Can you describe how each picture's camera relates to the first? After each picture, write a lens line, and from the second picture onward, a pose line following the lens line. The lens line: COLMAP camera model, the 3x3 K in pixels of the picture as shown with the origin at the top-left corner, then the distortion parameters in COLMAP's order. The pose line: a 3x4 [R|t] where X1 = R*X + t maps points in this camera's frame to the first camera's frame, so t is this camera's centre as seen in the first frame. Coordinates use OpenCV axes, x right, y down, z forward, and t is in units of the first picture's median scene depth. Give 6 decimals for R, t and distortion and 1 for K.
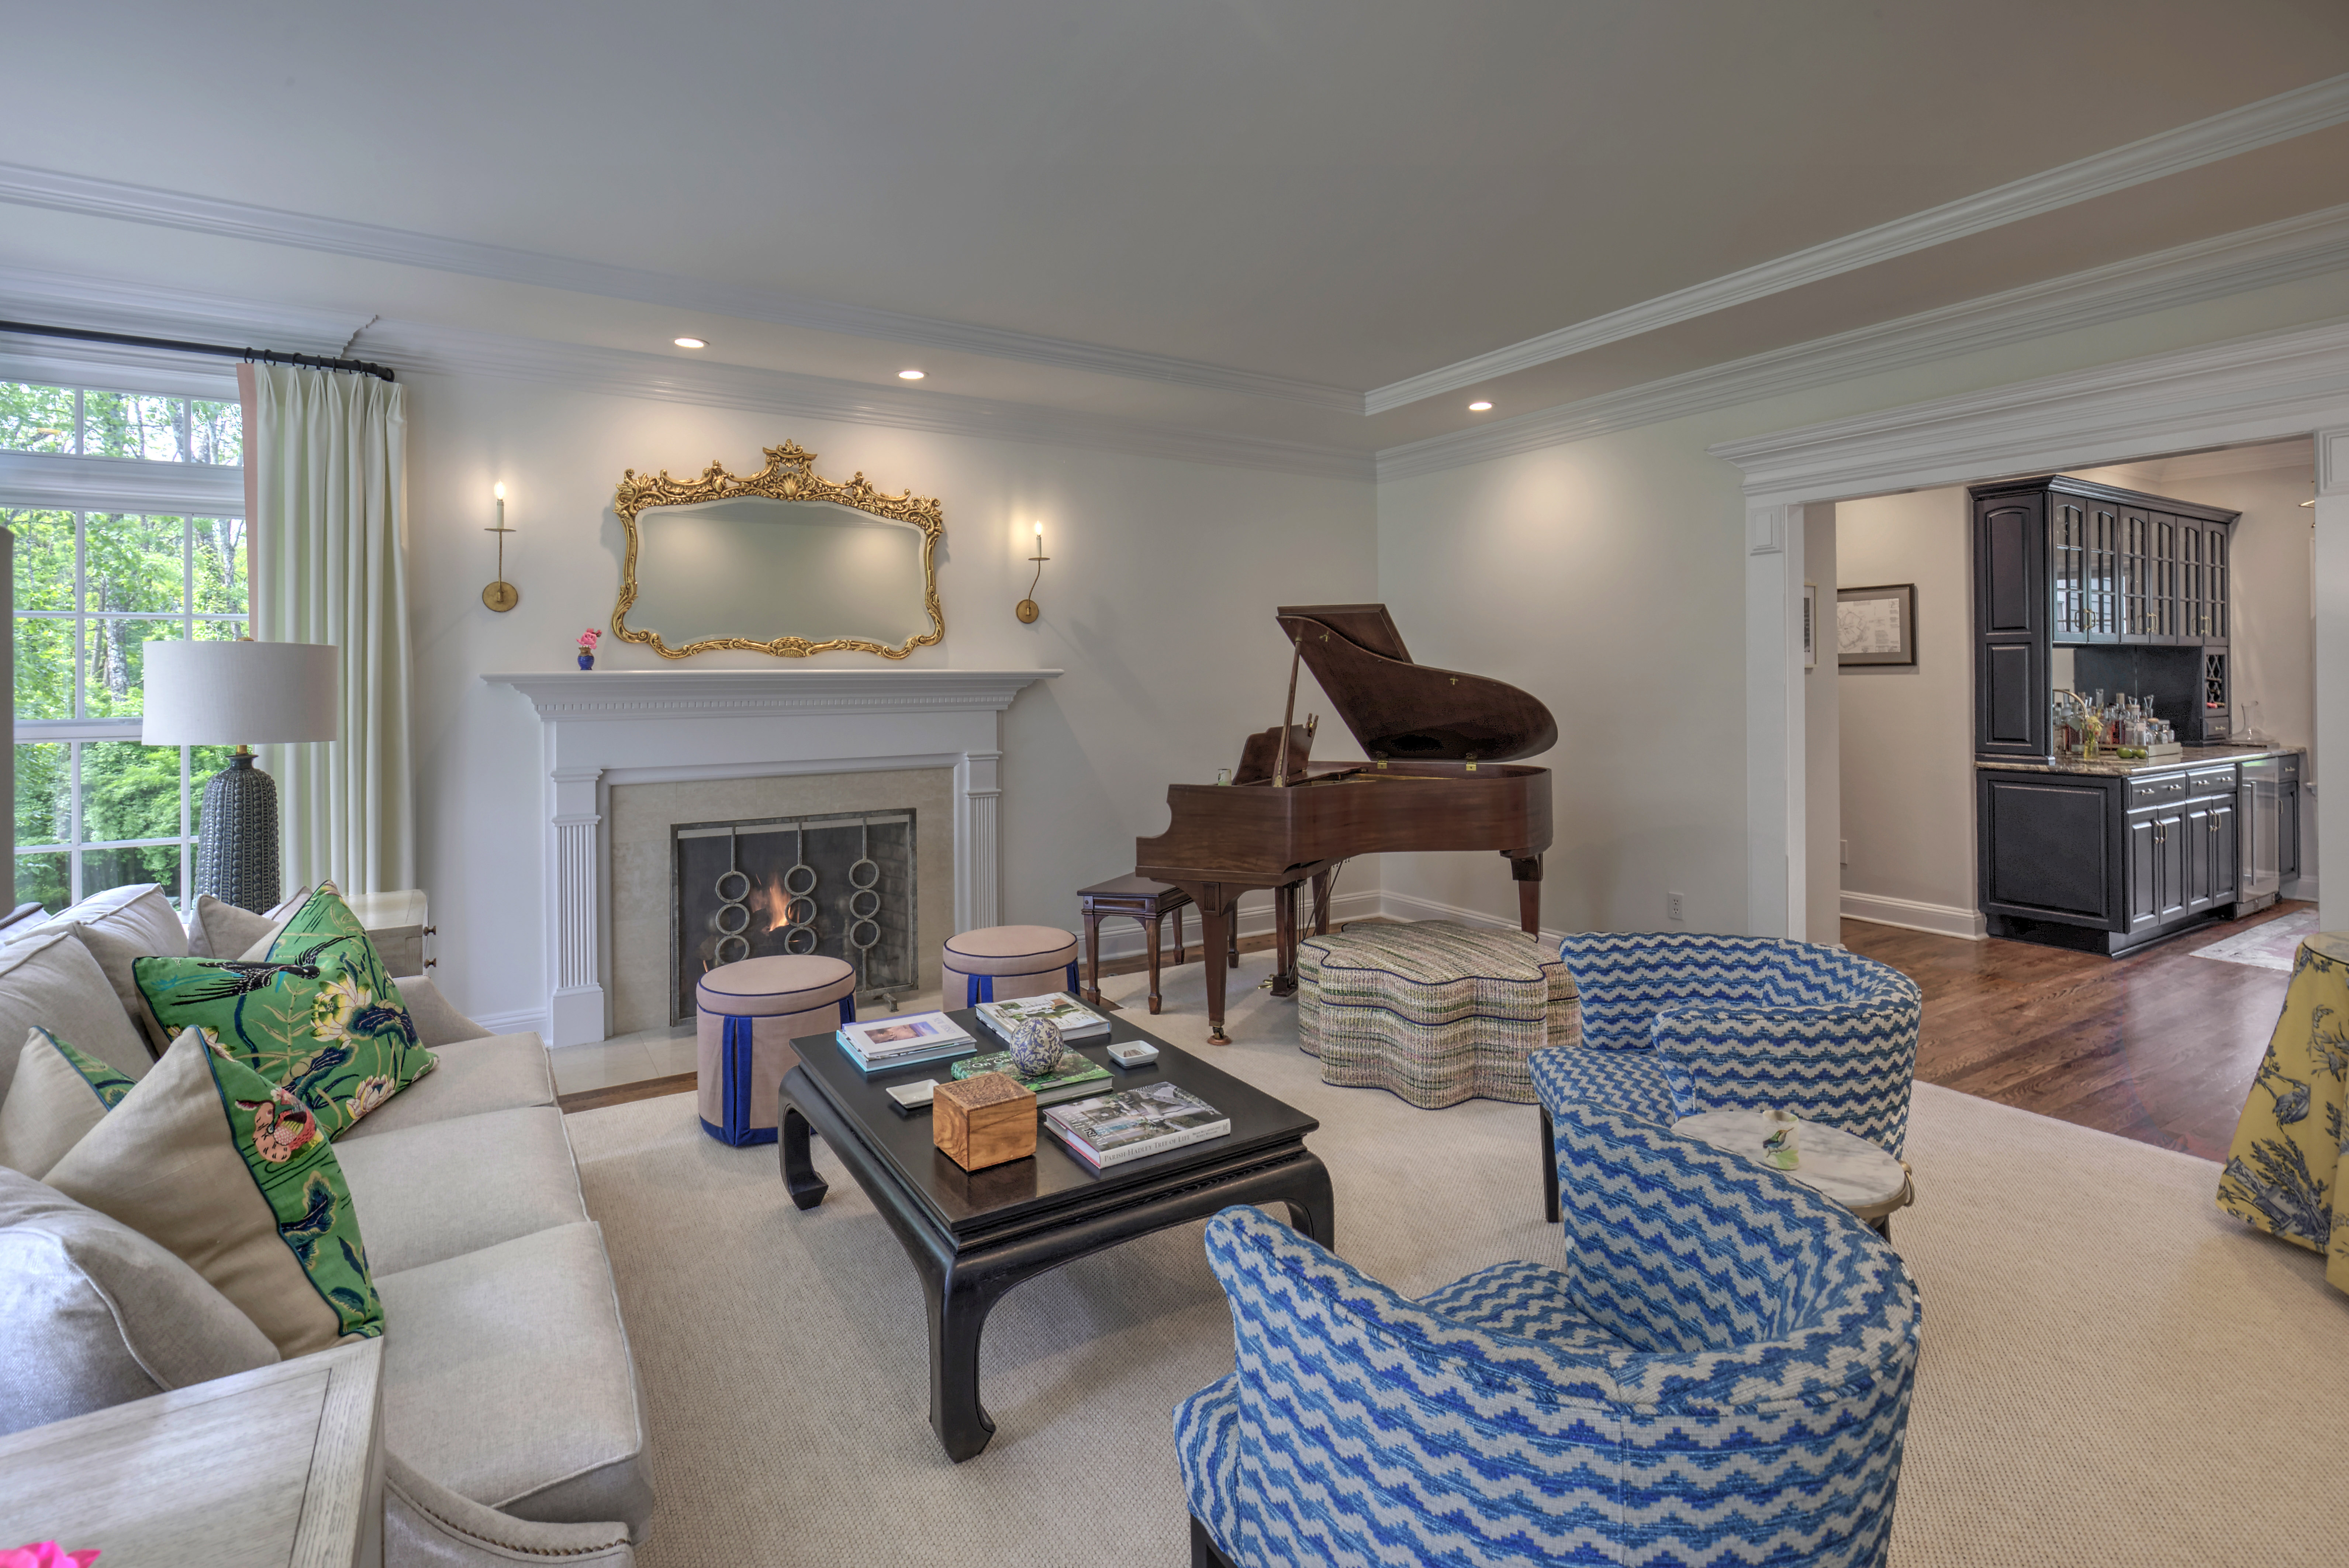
lens RADIAL K [[1116.8, 0, 1175.3], [0, 1116.8, 662.2], [0, 0, 1]] dist [0.000725, 0.000437]
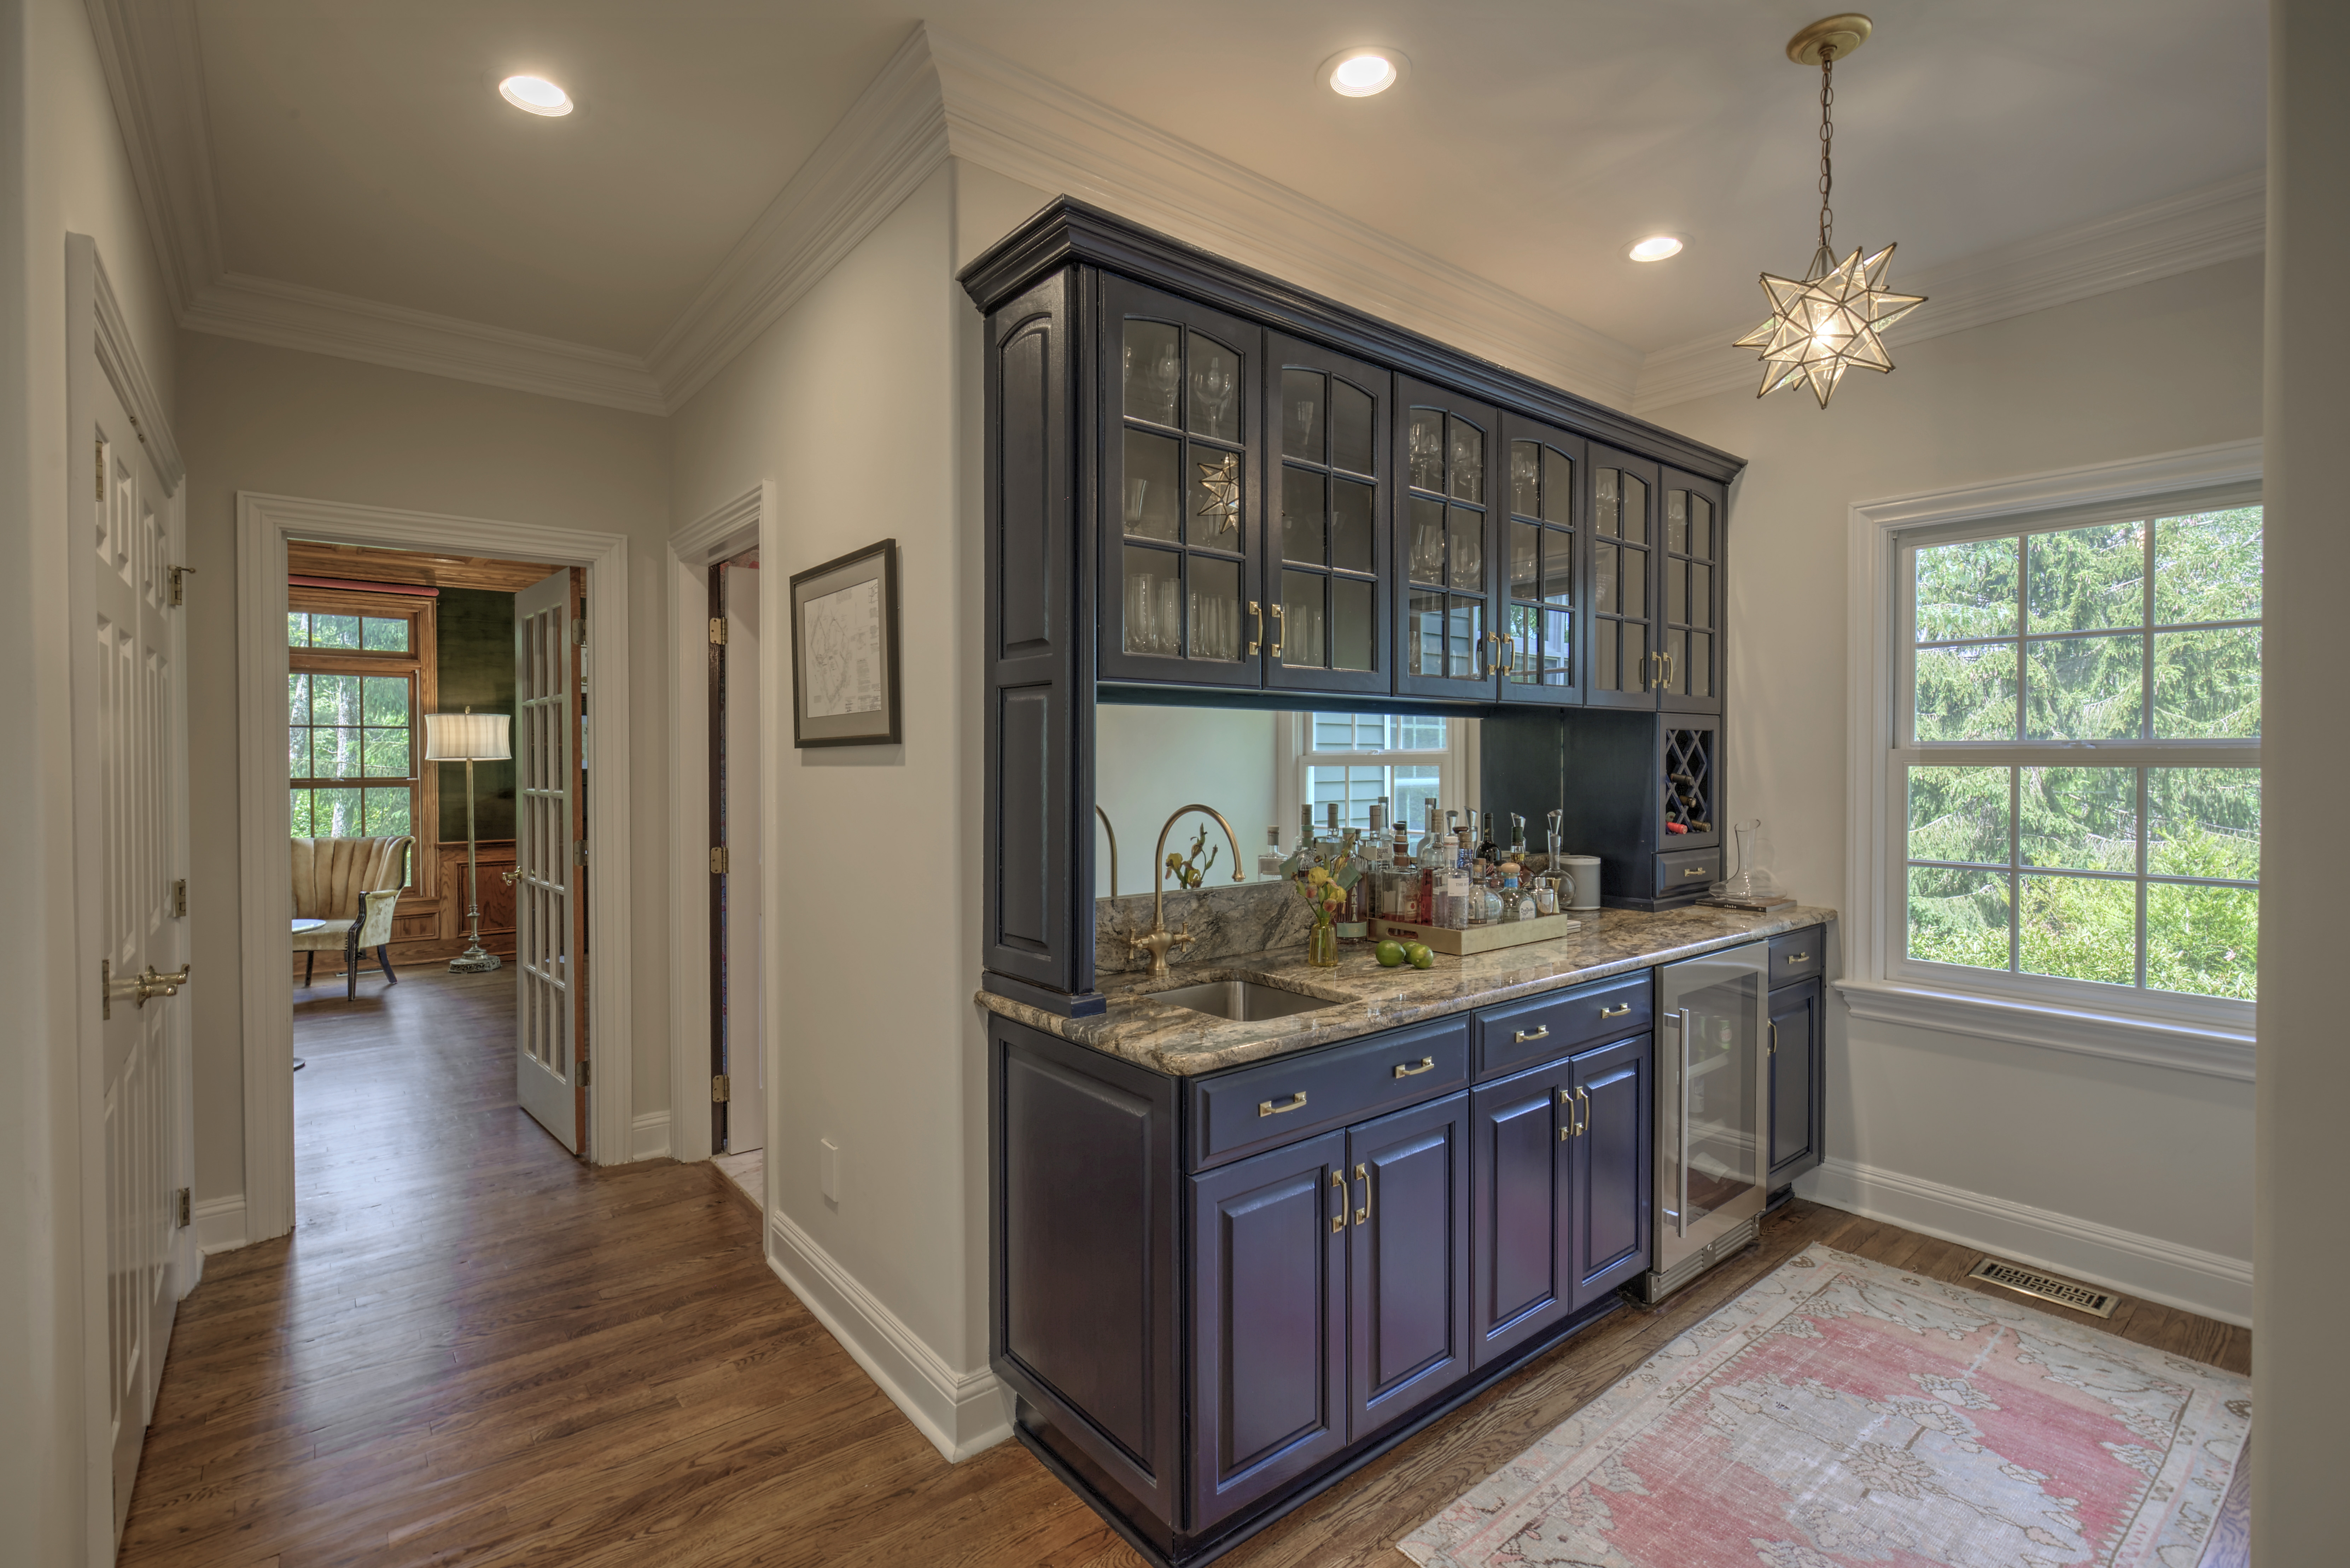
lens RADIAL K [[1069.2, 0, 1183.0], [0, 1069.2, 770.1], [0, 0, 1]] dist [0.000925, 0.000499]
pose [[0.992162, 0.002020, 0.124941, 0.617379], [-0.003914, 0.999881, 0.014918, 0.005372], [-0.124896, -0.015290, 0.992052, 0.522277]]
